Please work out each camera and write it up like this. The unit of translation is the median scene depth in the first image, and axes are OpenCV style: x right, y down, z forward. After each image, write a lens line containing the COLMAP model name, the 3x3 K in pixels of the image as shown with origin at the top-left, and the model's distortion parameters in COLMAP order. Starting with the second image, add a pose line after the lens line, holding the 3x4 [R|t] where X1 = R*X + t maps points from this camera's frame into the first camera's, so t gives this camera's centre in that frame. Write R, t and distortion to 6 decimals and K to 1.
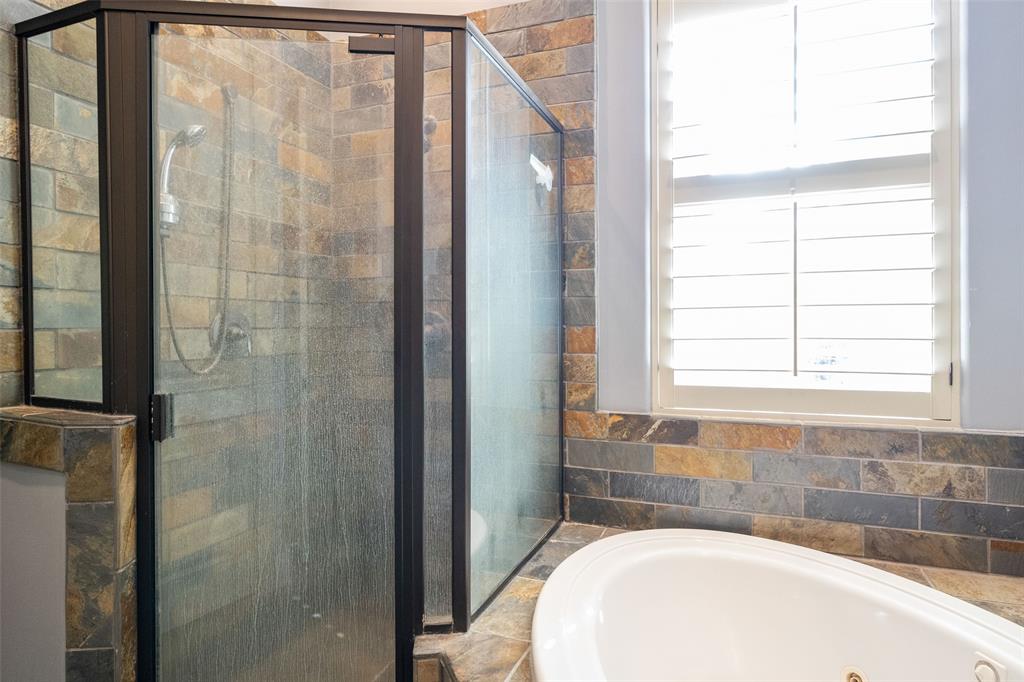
lens RADIAL K [[578.2, 0, 512.2], [0, 578.2, 334.2], [0, 0, 1]] dist [0.002742, 0.001893]
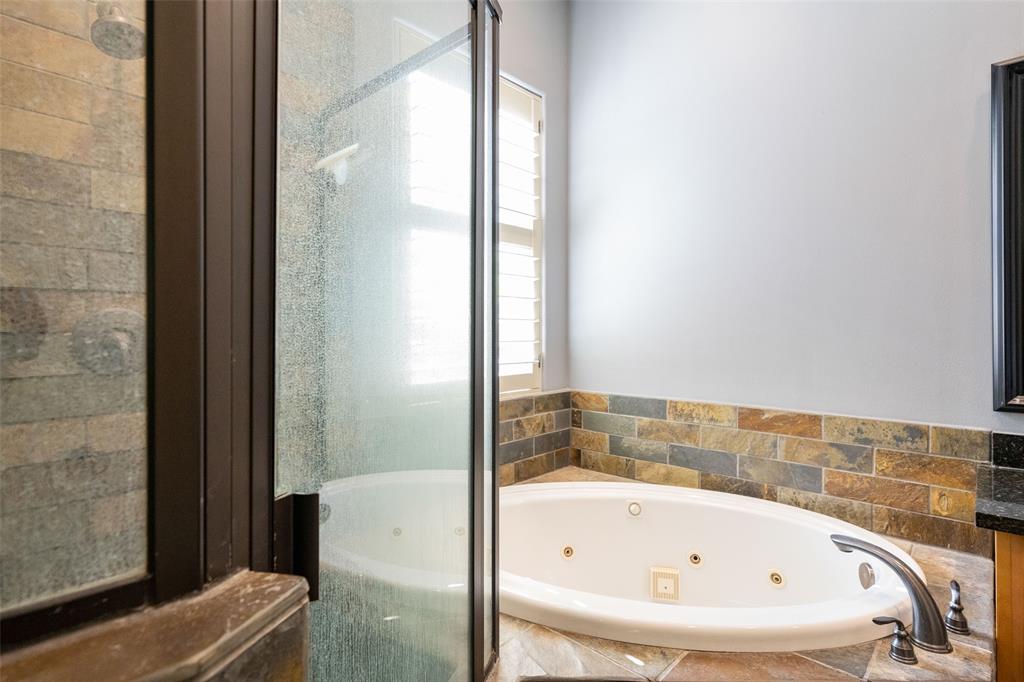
lens RADIAL K [[508.6, 0, 514.0], [0, 508.6, 336.0], [0, 0, 1]] dist [0.097870, -0.000019]
pose [[0.350067, -0.003074, 0.936719, -0.703716], [0.007618, 0.999971, 0.000434, -0.009882], [-0.936694, 0.006984, 0.350081, 0.538459]]
